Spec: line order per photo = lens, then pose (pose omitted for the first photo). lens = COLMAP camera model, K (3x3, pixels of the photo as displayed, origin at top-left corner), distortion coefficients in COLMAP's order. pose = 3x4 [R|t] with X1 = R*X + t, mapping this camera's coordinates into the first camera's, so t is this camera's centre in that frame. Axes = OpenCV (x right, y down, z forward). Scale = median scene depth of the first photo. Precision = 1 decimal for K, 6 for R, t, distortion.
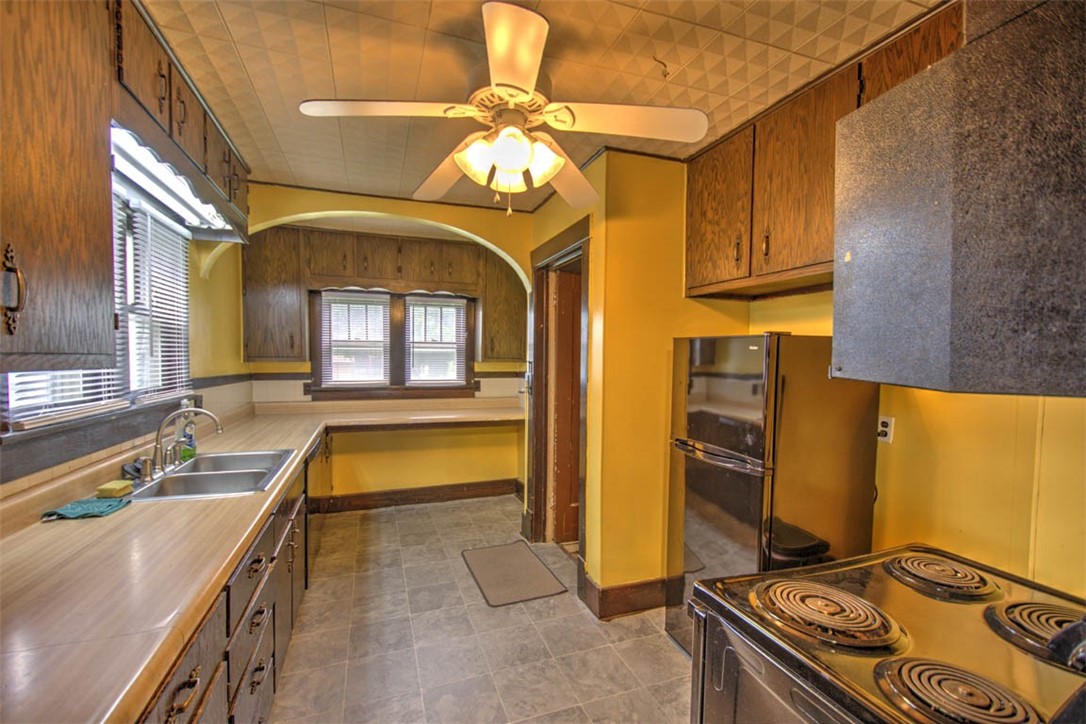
lens RADIAL K [[459.3, 0, 540.4], [0, 459.3, 375.5], [0, 0, 1]] dist [0.001349, 0.000171]
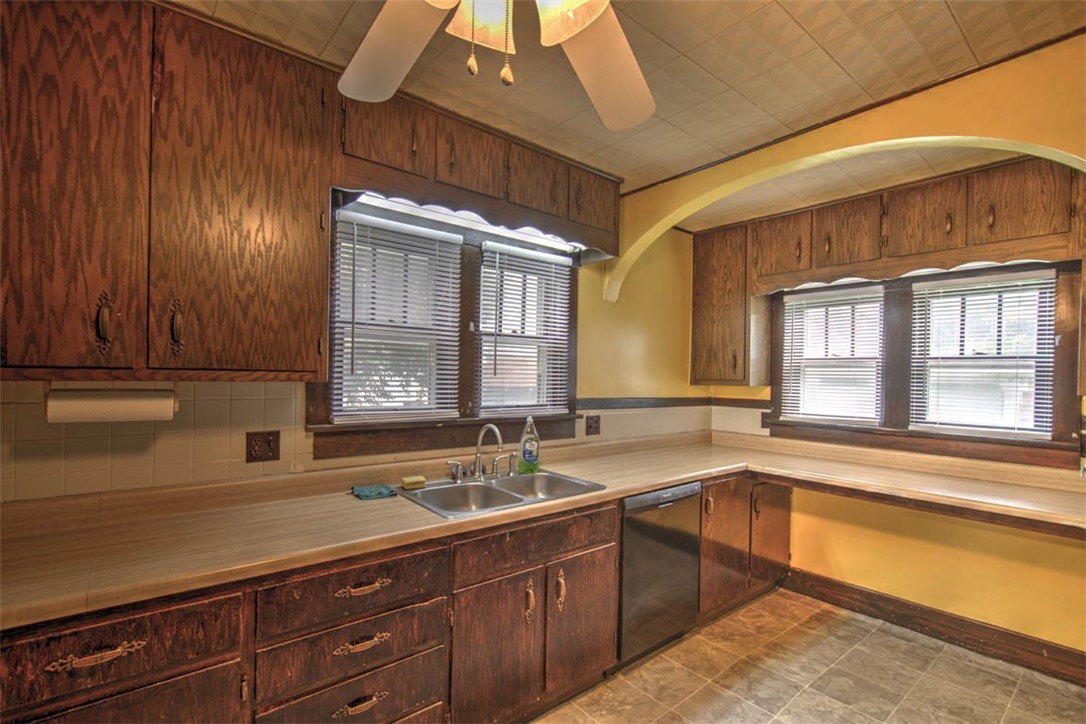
lens RADIAL K [[494.4, 0, 544.7], [0, 494.4, 373.4], [0, 0, 1]] dist [-0.003227, -0.000893]
pose [[0.335068, -0.004260, -0.942184, 0.179260], [-0.054477, 0.998229, -0.023887, -0.011068], [0.940618, 0.059332, 0.334243, 0.359894]]
